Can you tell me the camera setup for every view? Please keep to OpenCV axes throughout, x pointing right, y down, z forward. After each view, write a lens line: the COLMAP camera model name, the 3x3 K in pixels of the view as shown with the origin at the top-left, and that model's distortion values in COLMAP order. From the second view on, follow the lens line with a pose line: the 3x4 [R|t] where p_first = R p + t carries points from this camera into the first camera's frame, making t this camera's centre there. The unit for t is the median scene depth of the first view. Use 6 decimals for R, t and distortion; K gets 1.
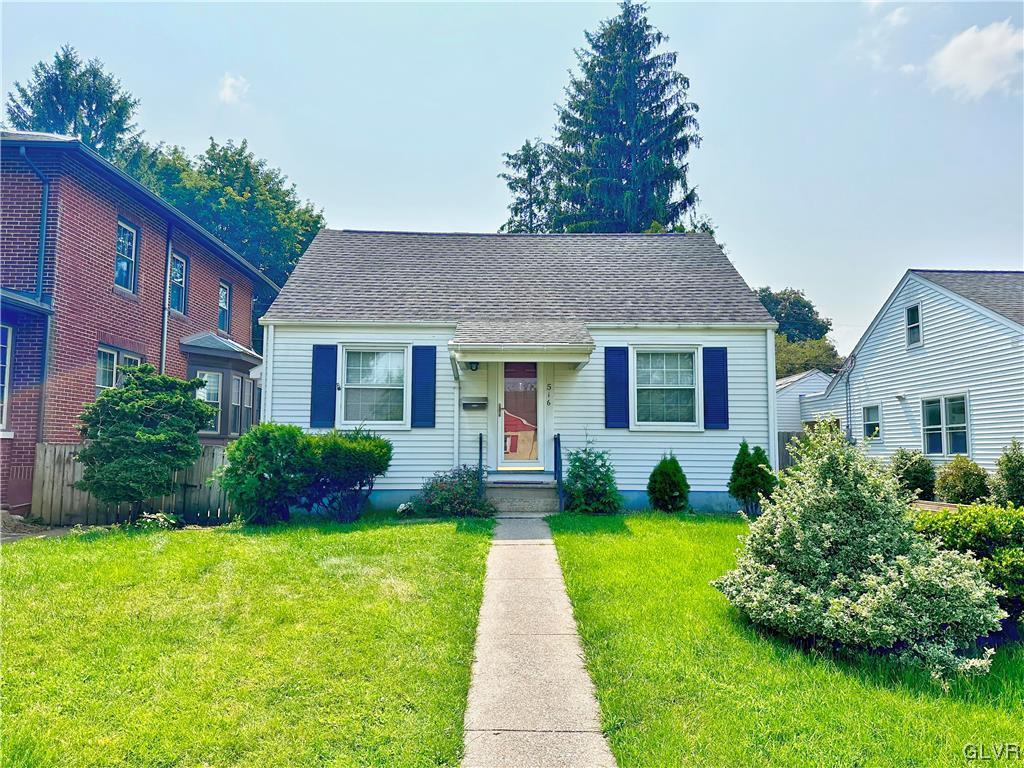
lens RADIAL K [[709.9, 0, 511.6], [0, 709.9, 401.8], [0, 0, 1]] dist [0.069517, -0.085757]
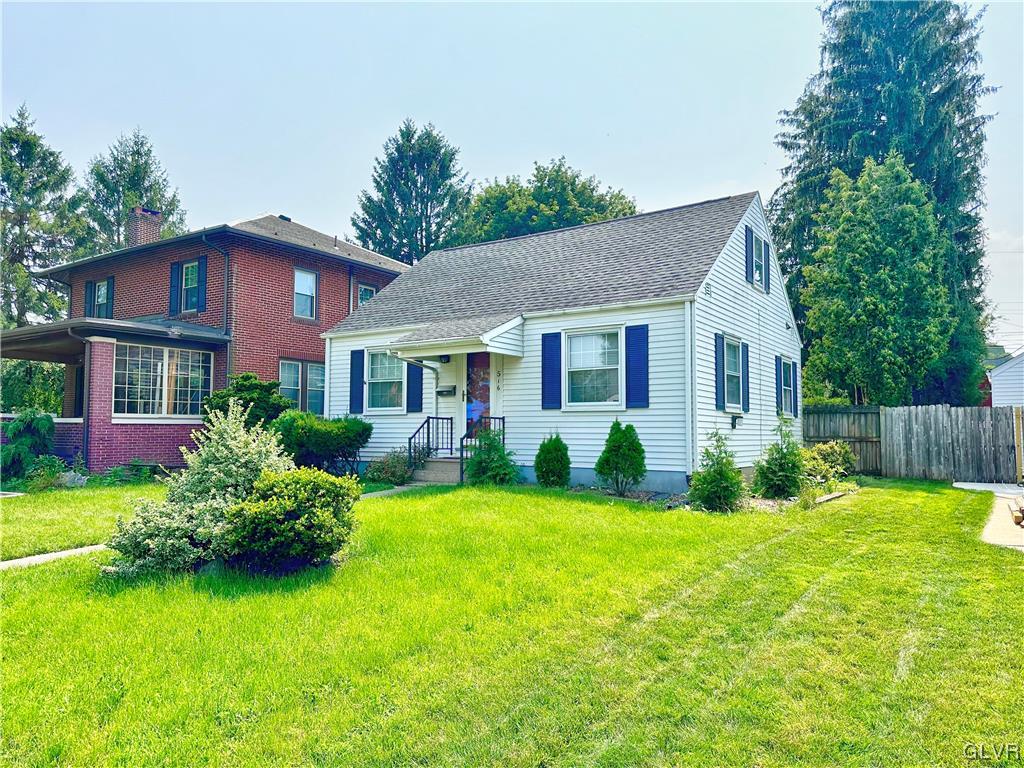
lens RADIAL K [[709.9, 0, 511.6], [0, 709.9, 401.8], [0, 0, 1]] dist [0.069517, -0.085757]
pose [[0.825103, -0.027502, -0.564312, 0.907770], [0.039808, 0.999162, 0.009511, 0.017471], [0.563578, -0.030312, 0.825507, 0.107542]]
